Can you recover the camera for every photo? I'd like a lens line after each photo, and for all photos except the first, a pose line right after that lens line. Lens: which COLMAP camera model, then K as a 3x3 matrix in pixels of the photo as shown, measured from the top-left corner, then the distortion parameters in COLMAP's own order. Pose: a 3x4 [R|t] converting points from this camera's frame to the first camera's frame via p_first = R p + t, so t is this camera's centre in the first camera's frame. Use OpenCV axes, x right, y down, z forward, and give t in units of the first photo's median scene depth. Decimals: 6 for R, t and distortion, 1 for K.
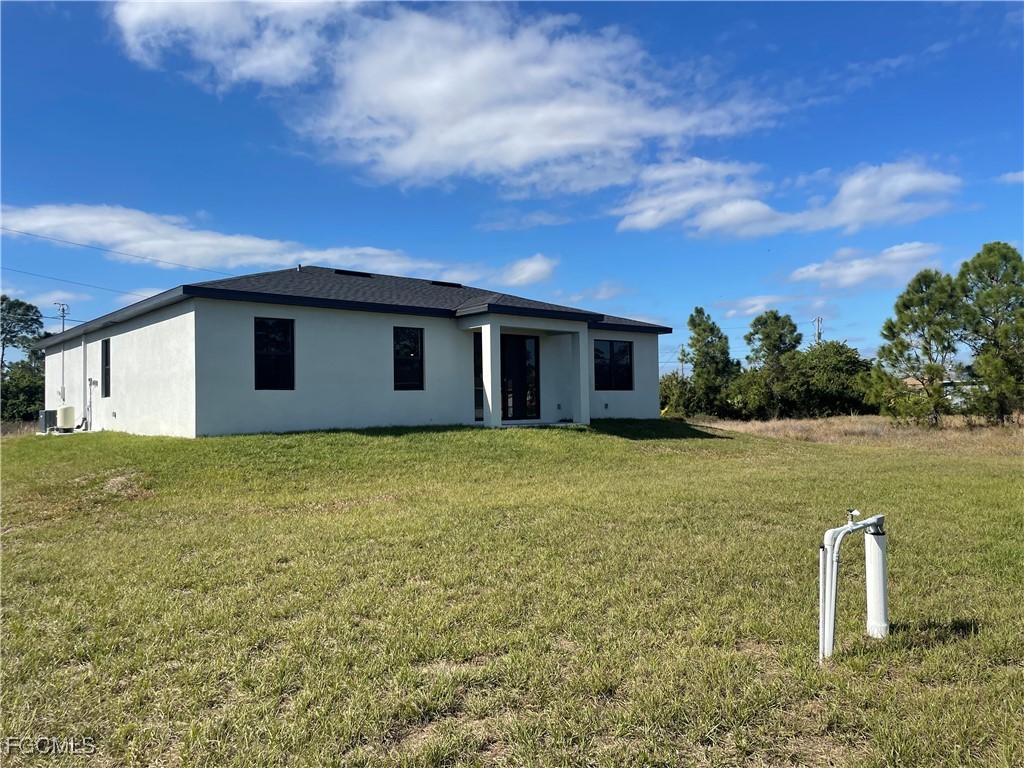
lens RADIAL K [[769.0, 0, 512.0], [0, 769.0, 384.0], [0, 0, 1]] dist [0.002566, 0.000289]
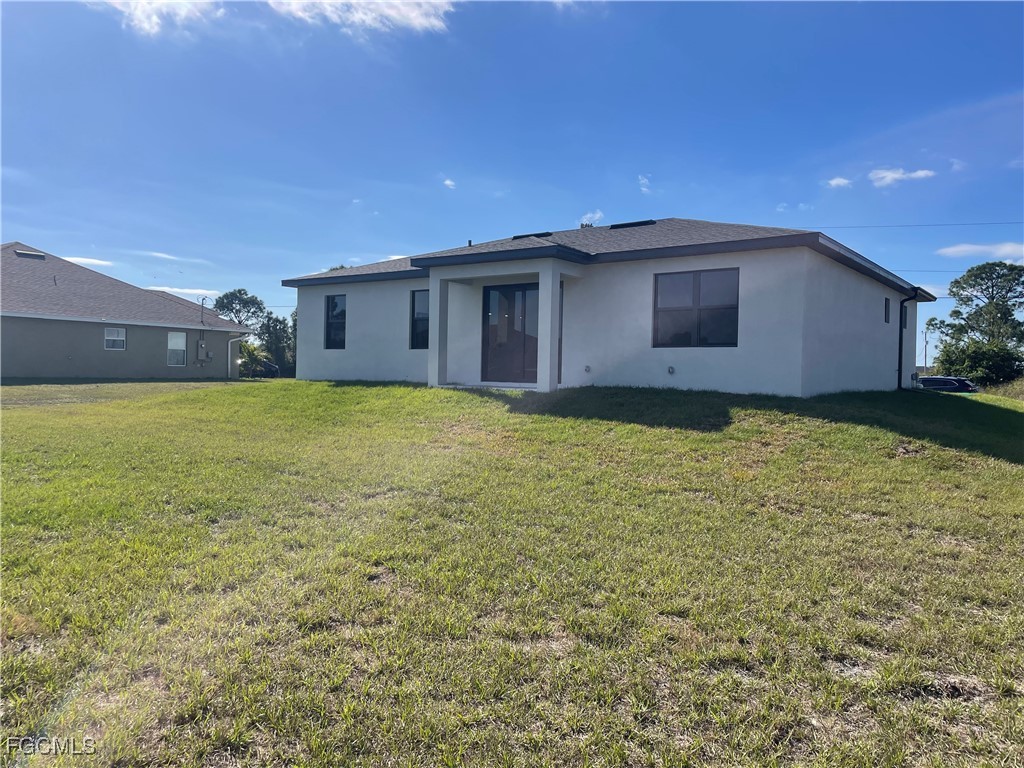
lens RADIAL K [[769.0, 0, 512.0], [0, 769.0, 384.0], [0, 0, 1]] dist [0.002566, 0.000289]
pose [[0.224709, 0.032499, -0.973884, 0.839974], [0.001810, 0.999428, 0.033769, 0.019145], [0.974424, -0.009351, 0.224522, 0.795719]]
